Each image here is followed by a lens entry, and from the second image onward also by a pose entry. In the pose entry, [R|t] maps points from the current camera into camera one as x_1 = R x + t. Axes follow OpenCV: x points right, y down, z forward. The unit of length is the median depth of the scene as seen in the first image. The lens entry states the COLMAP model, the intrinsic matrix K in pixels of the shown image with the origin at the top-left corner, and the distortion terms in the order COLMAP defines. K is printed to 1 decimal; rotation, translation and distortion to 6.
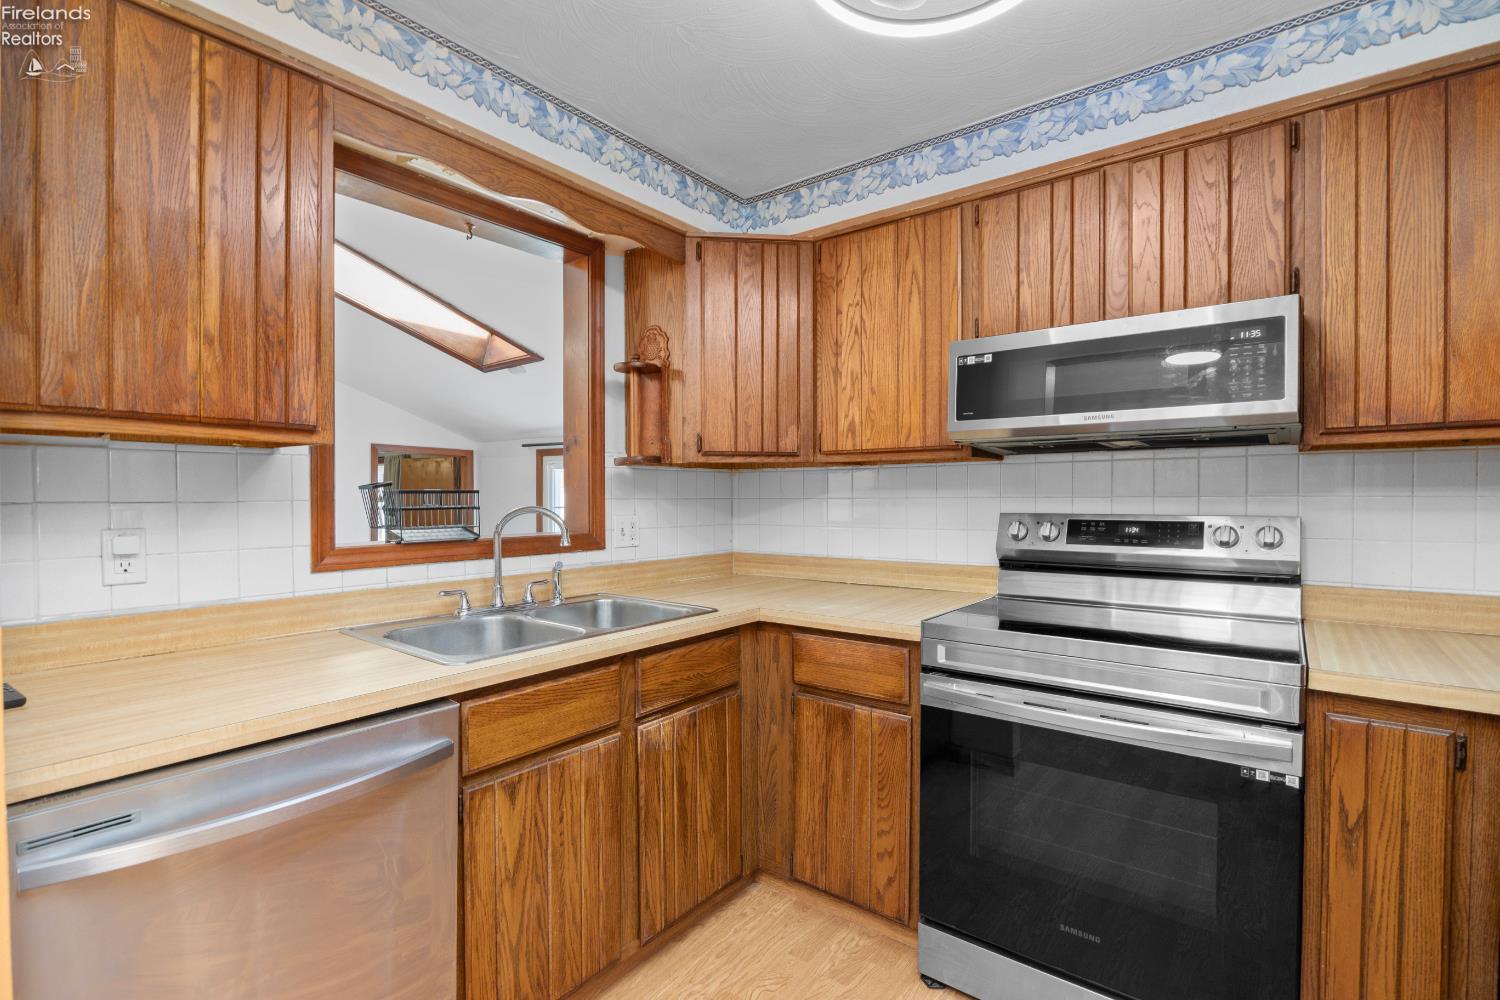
lens RADIAL K [[692.6, 0, 751.3], [0, 692.6, 503.2], [0, 0, 1]] dist [-0.023126, 0.001350]
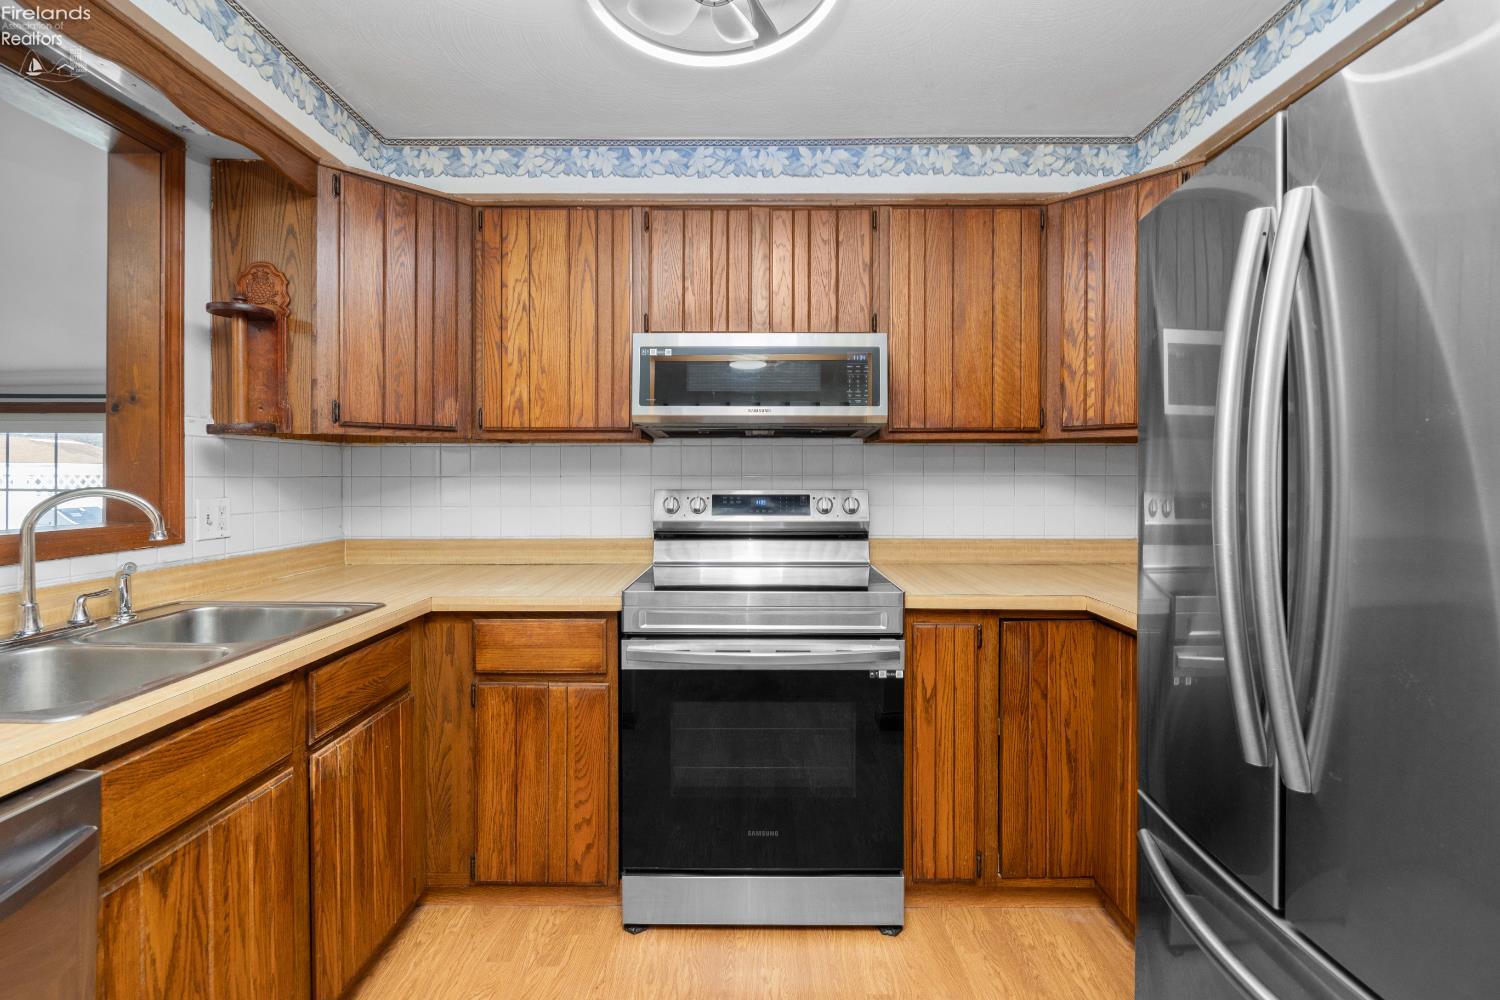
lens RADIAL K [[655.0, 0, 804.8], [0, 655.0, 472.6], [0, 0, 1]] dist [-0.019949, 0.000719]
pose [[0.782886, 0.004627, 0.622148, -0.141157], [0.003791, 0.999918, -0.012206, 0.000417], [-0.622153, 0.011914, 0.782805, 0.027770]]
